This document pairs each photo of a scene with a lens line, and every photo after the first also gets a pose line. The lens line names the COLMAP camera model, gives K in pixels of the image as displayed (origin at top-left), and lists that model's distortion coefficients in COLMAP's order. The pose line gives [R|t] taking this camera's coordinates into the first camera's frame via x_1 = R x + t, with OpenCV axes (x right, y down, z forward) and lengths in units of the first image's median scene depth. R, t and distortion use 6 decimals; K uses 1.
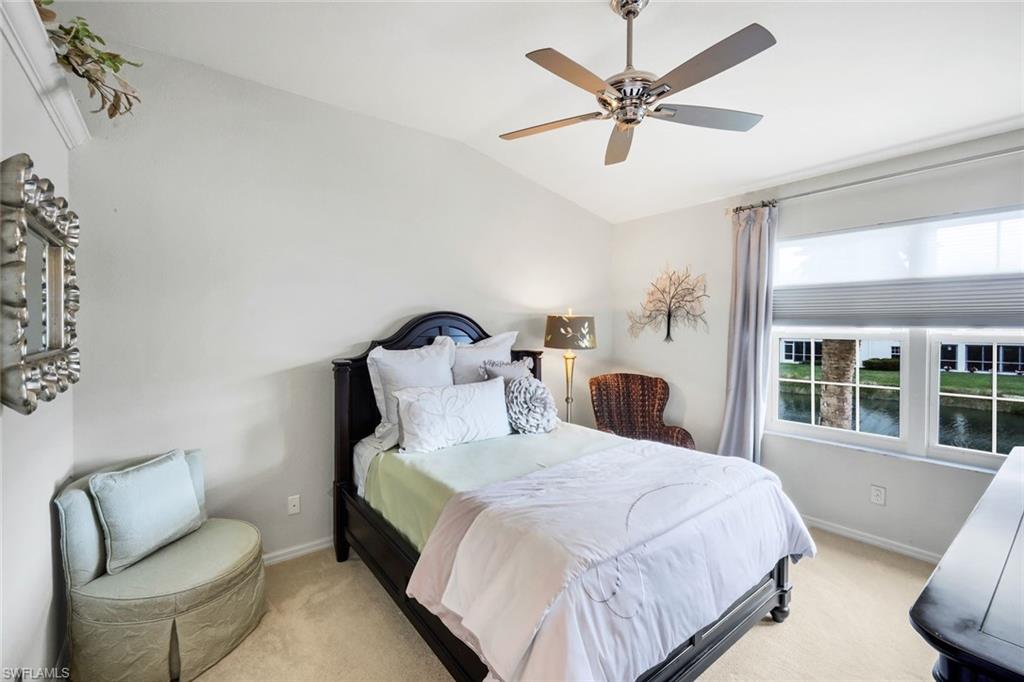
lens RADIAL K [[470.9, 0, 509.8], [0, 470.9, 335.6], [0, 0, 1]] dist [0.001371, 0.000843]
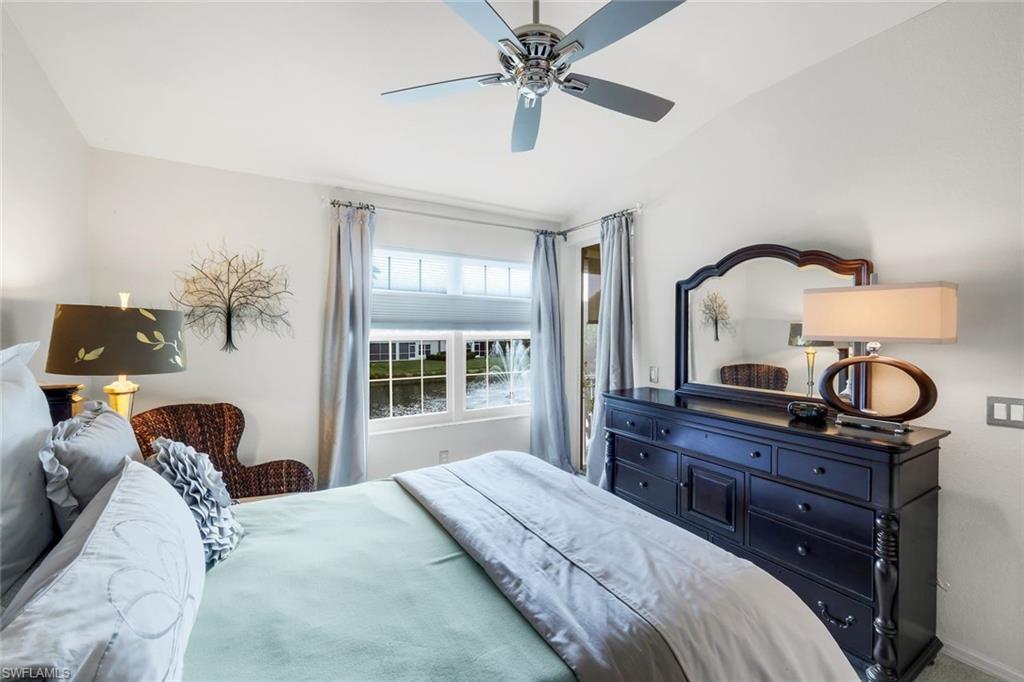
lens RADIAL K [[426.2, 0, 510.5], [0, 426.2, 335.0], [0, 0, 1]] dist [0.000448, 0.000084]
pose [[0.074723, -0.011610, 0.997137, -0.296101], [0.020131, 0.999746, 0.010132, -0.009629], [-0.997001, 0.019316, 0.074938, 0.553493]]
